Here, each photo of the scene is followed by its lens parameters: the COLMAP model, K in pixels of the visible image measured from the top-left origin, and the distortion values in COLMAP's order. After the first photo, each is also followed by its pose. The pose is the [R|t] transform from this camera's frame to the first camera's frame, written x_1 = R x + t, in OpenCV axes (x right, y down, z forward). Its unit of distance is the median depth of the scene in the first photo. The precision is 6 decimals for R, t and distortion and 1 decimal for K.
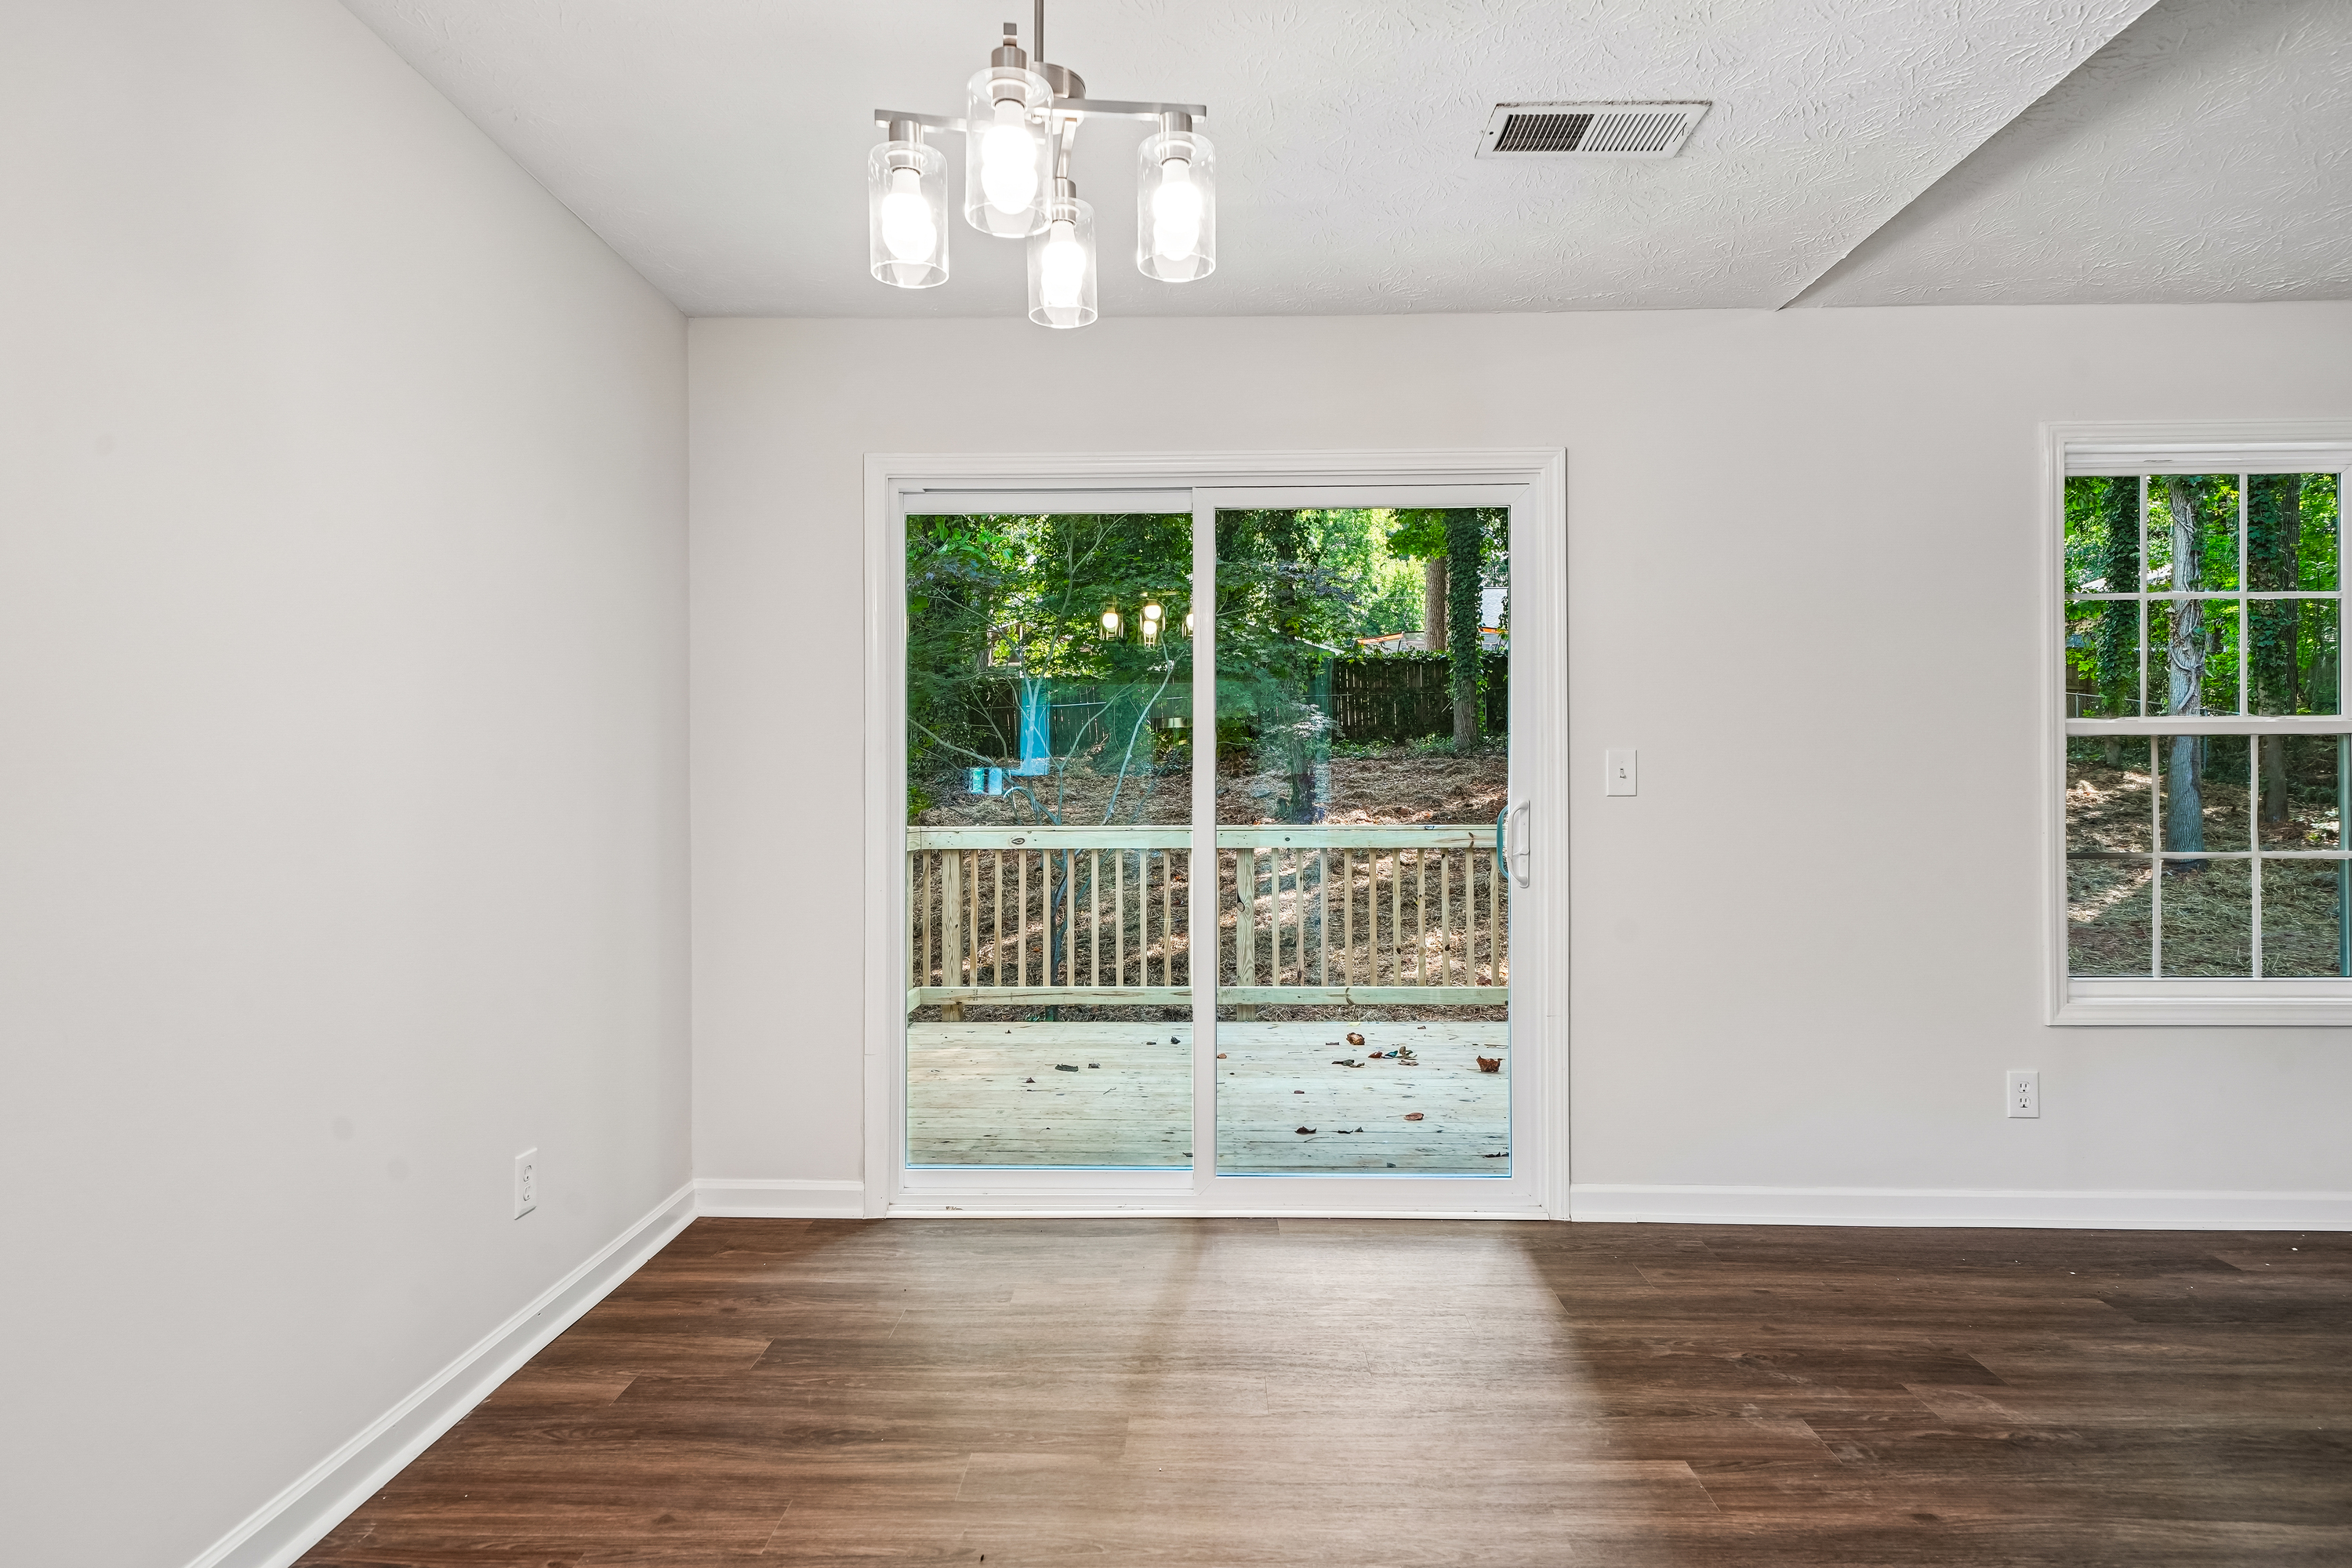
lens RADIAL K [[1286.7, 0, 1176.0], [0, 1286.7, 784.0], [0, 0, 1]] dist [0.002884, 0.000258]
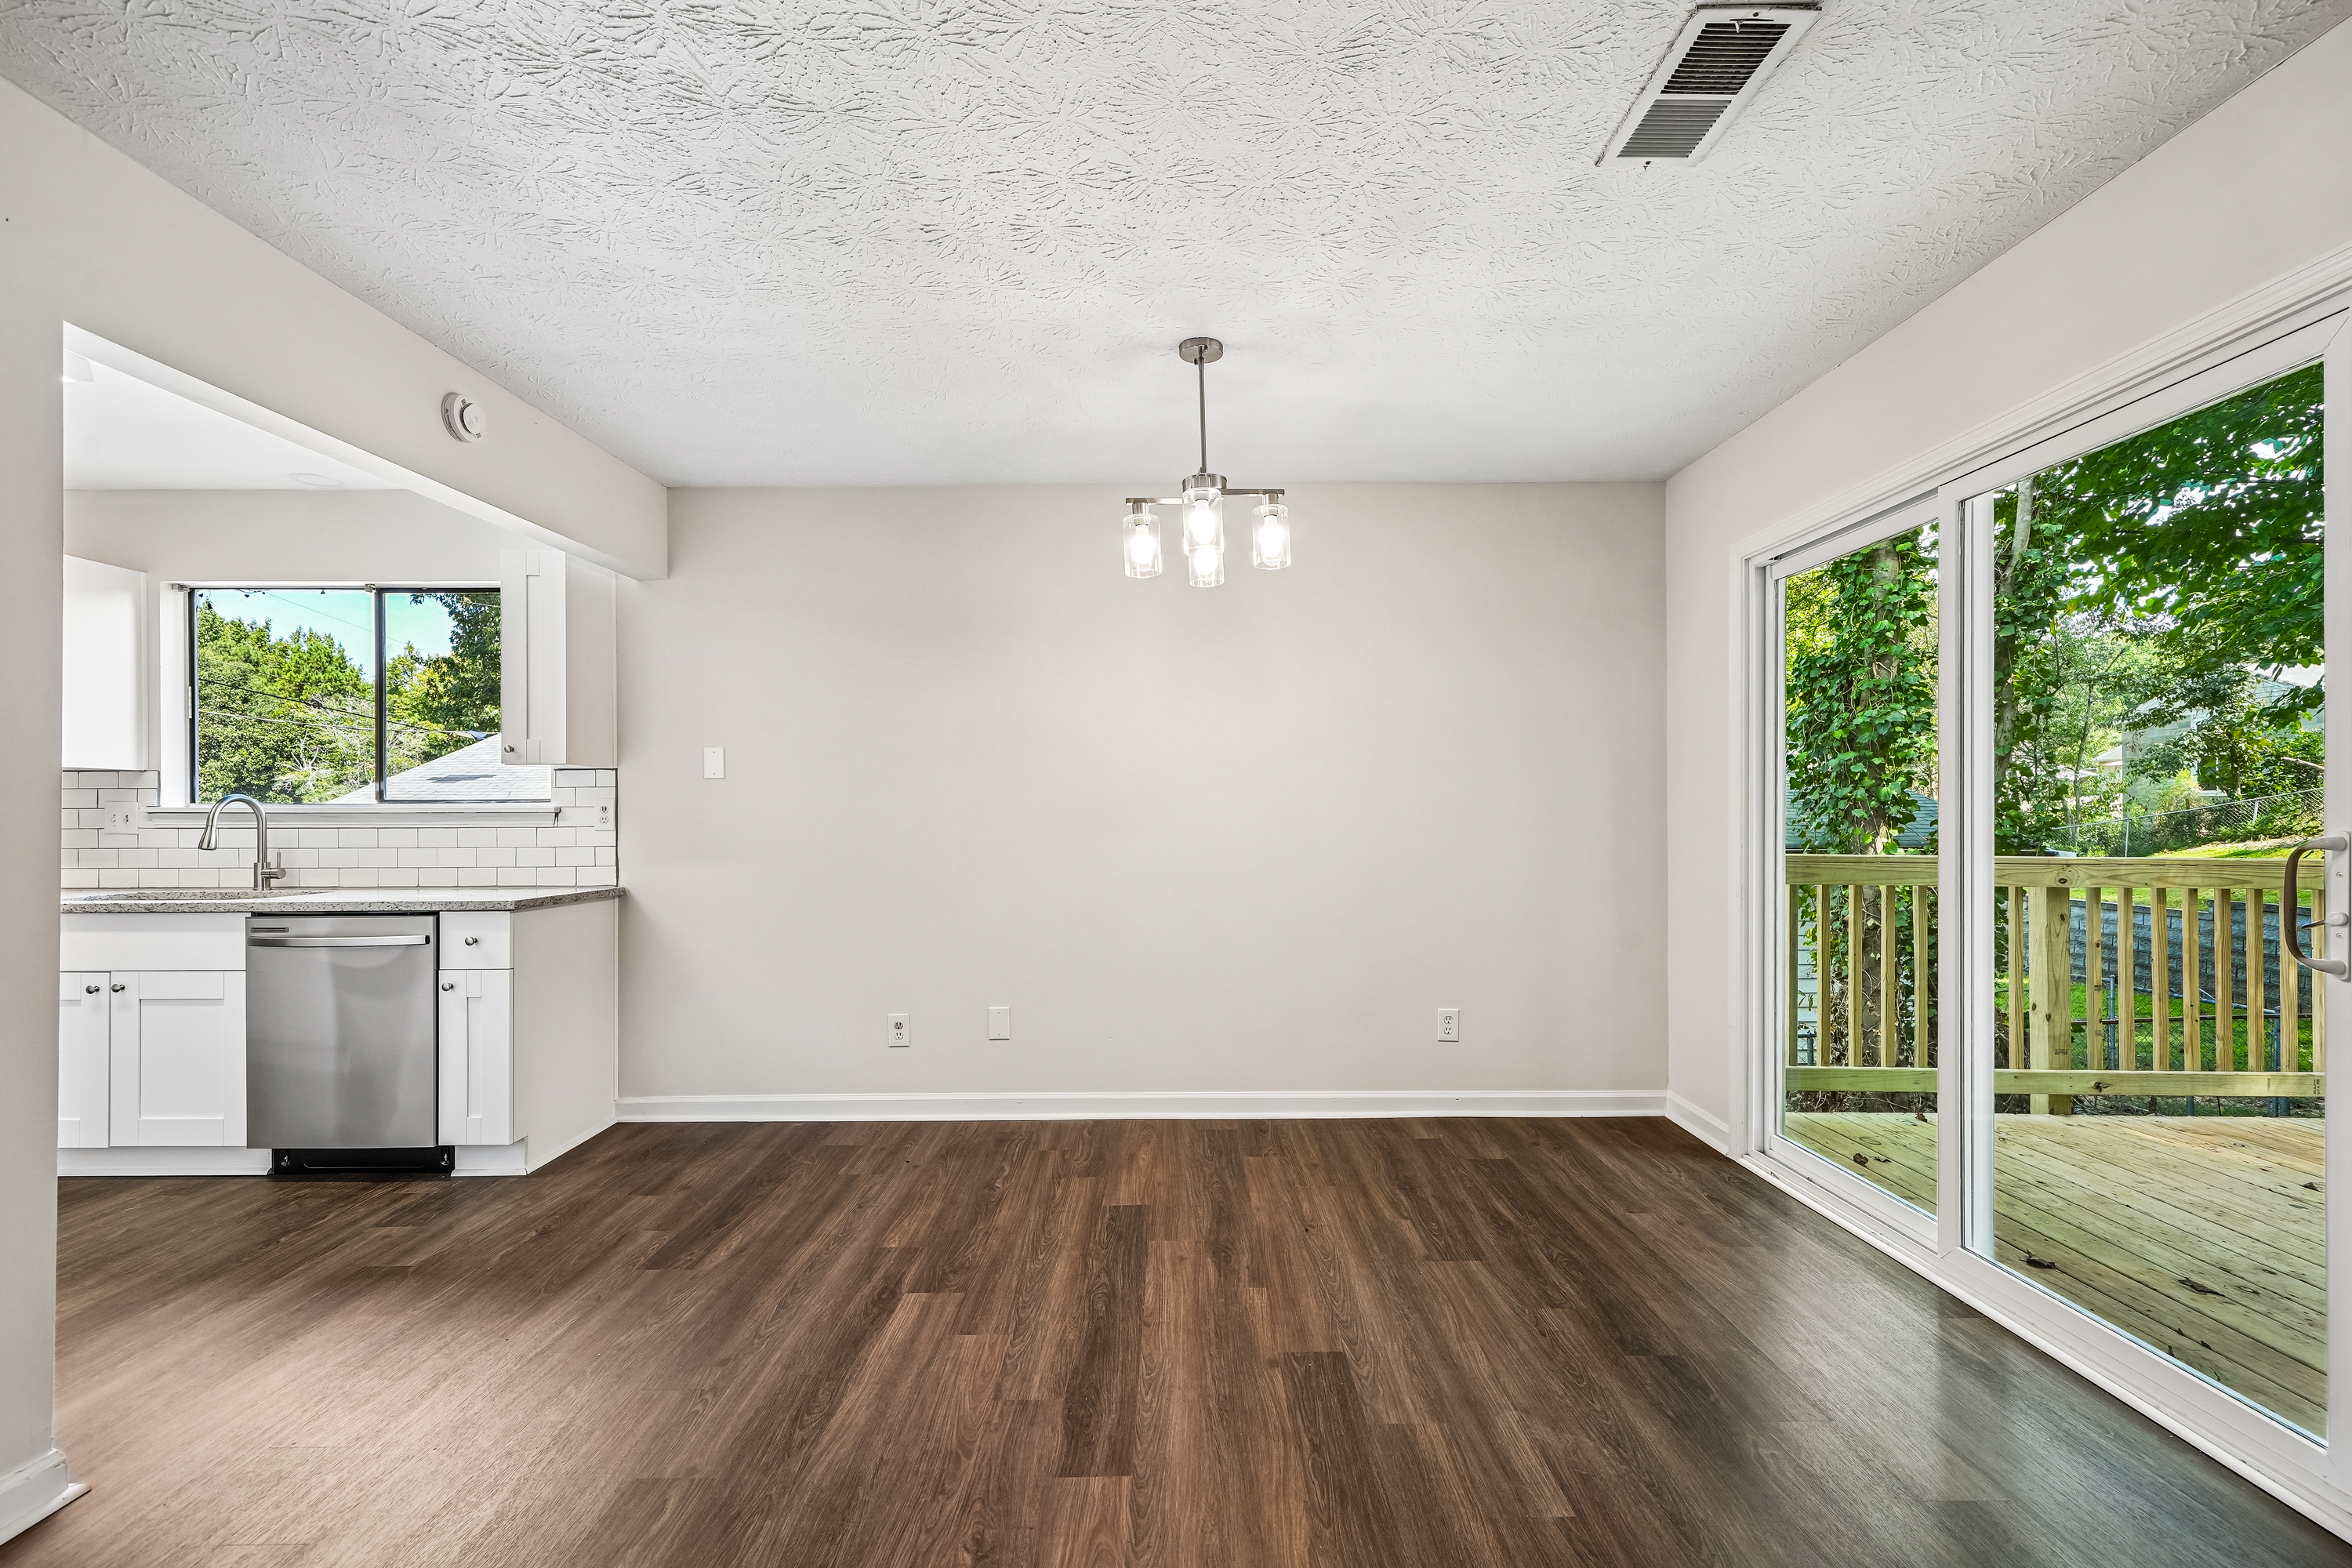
lens RADIAL K [[1022.7, 0, 1178.2], [0, 1022.7, 811.1], [0, 0, 1]] dist [0.004106, 0.000546]
pose [[0.023646, 0.001584, -0.999719, 0.391383], [0.005056, 0.999986, 0.001704, -0.002148], [0.999708, -0.005095, 0.023638, 0.232489]]
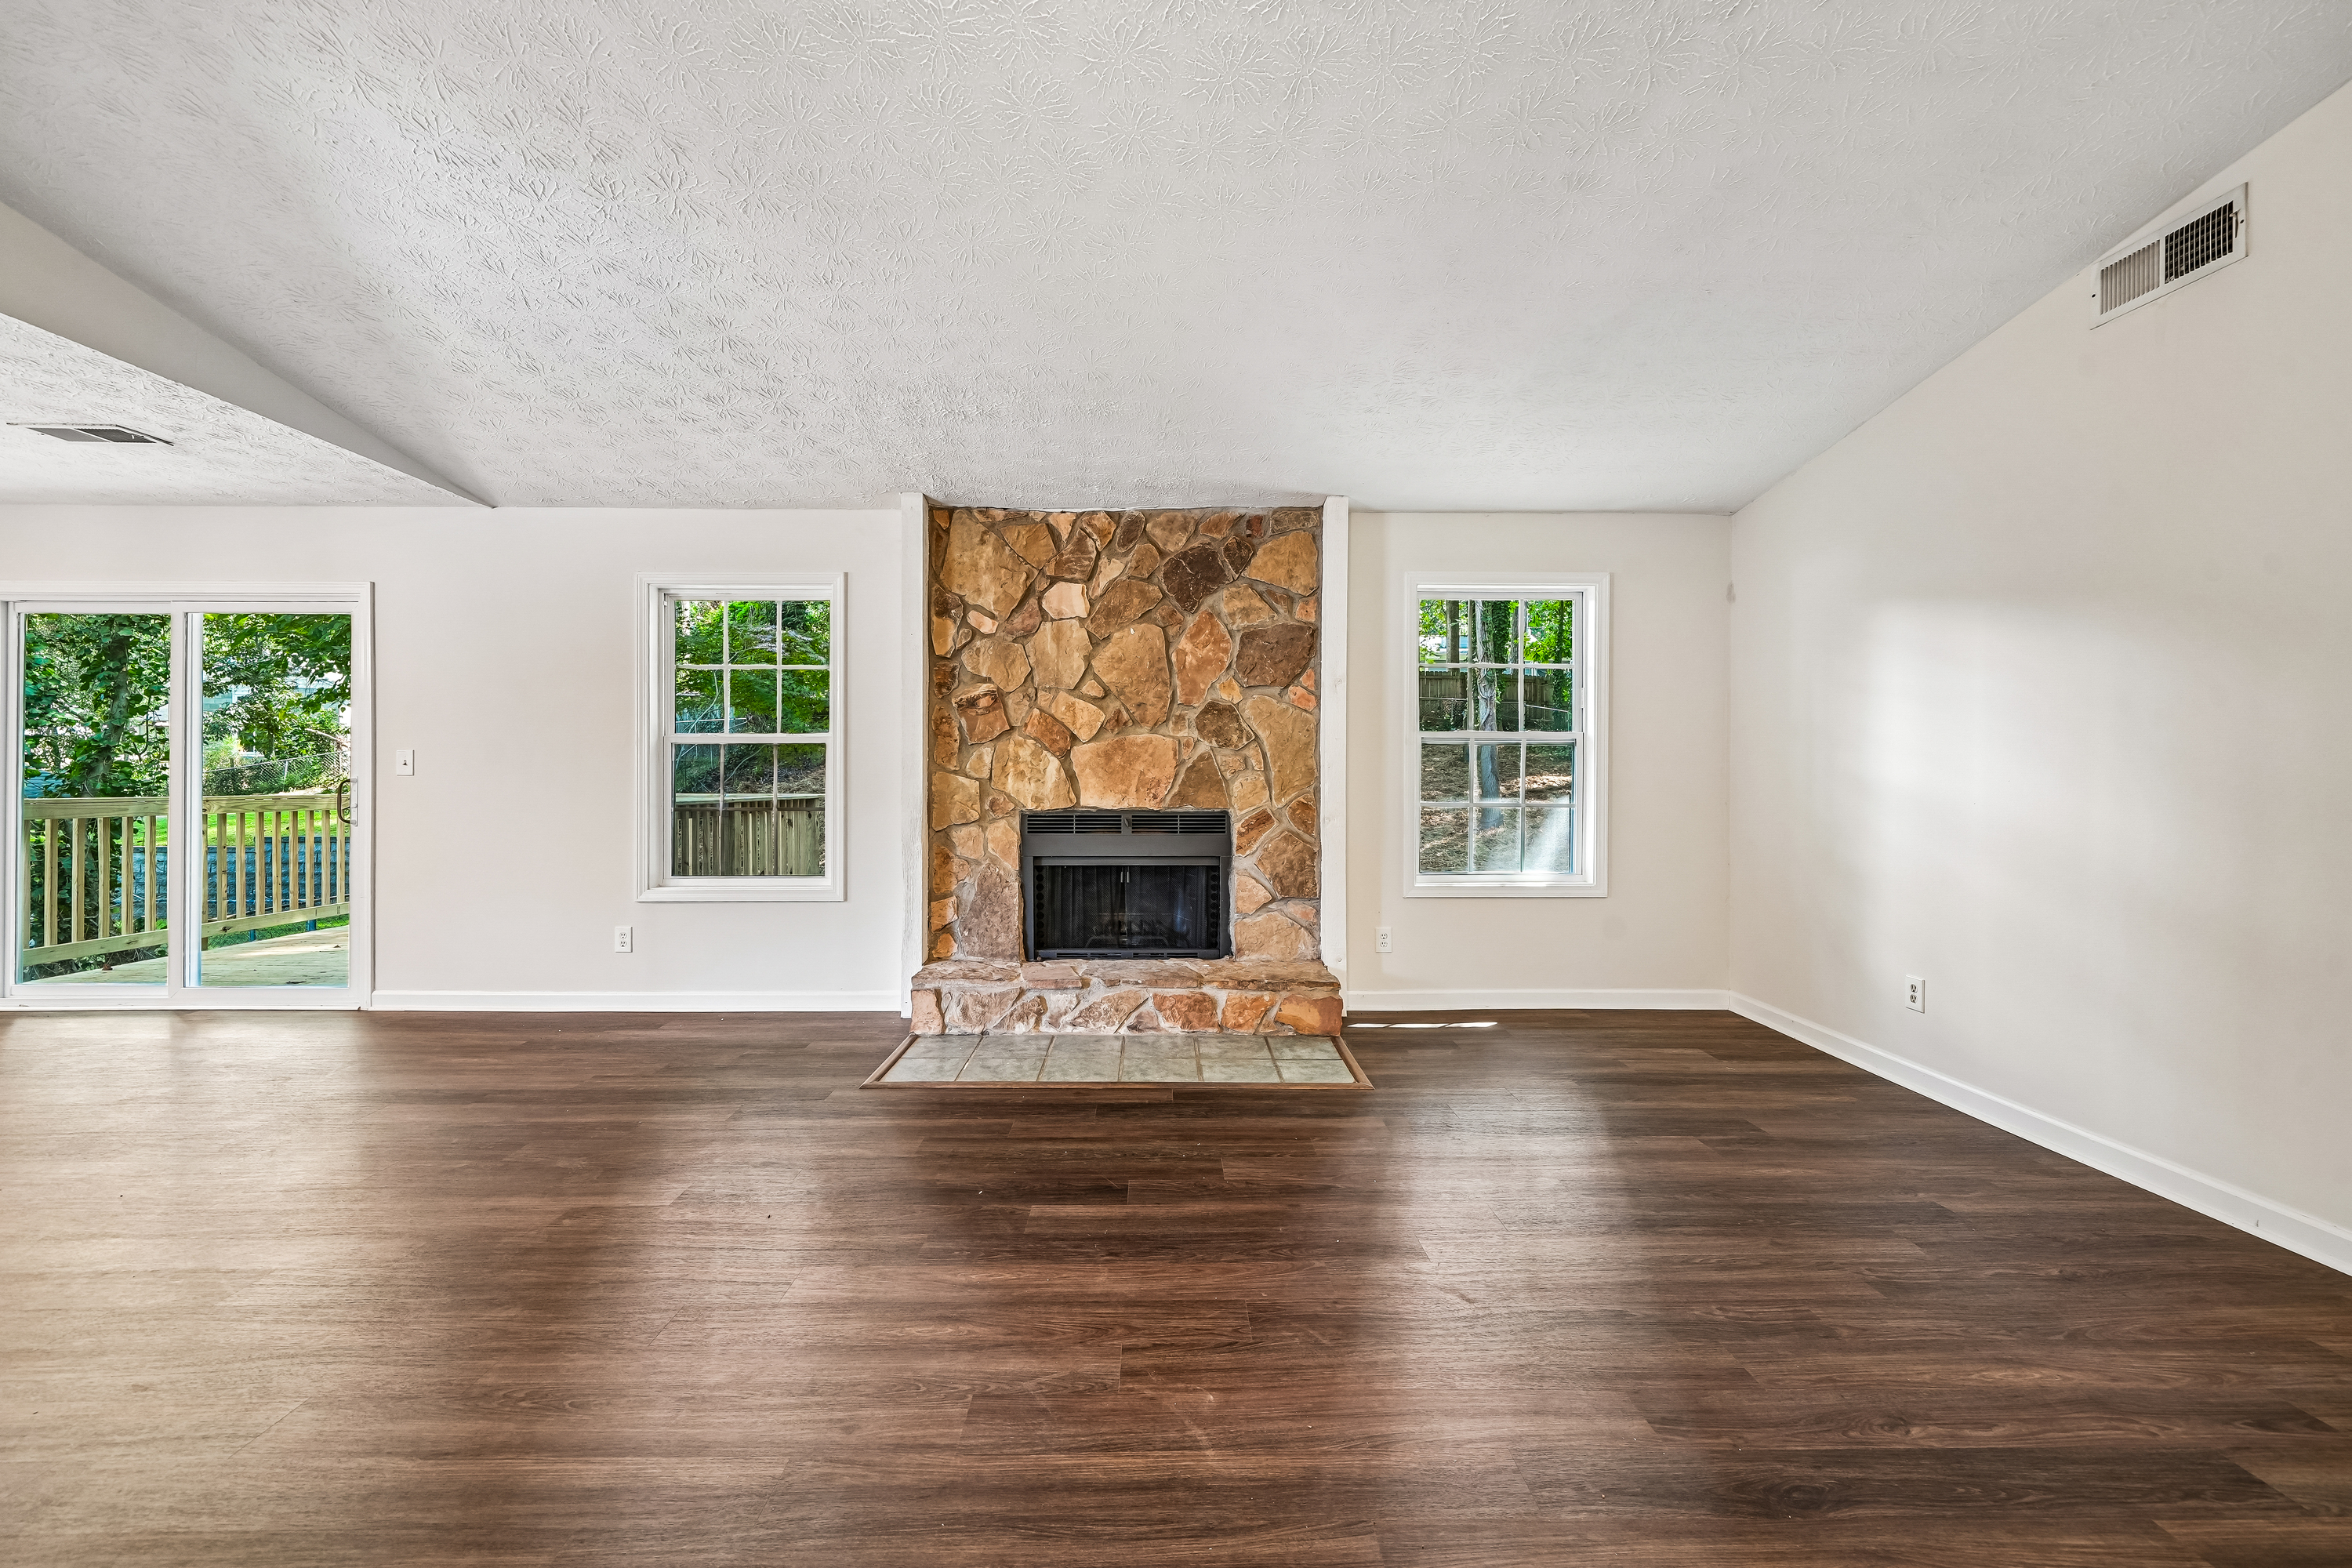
lens RADIAL K [[900.6, 0, 1174.8], [0, 900.6, 776.5], [0, 0, 1]] dist [-0.000466, 0.000014]
pose [[0.998969, 0.007753, 0.044726, 0.719741], [-0.008057, 0.999946, 0.006602, -0.003669], [-0.044672, -0.006955, 0.998977, -0.165897]]
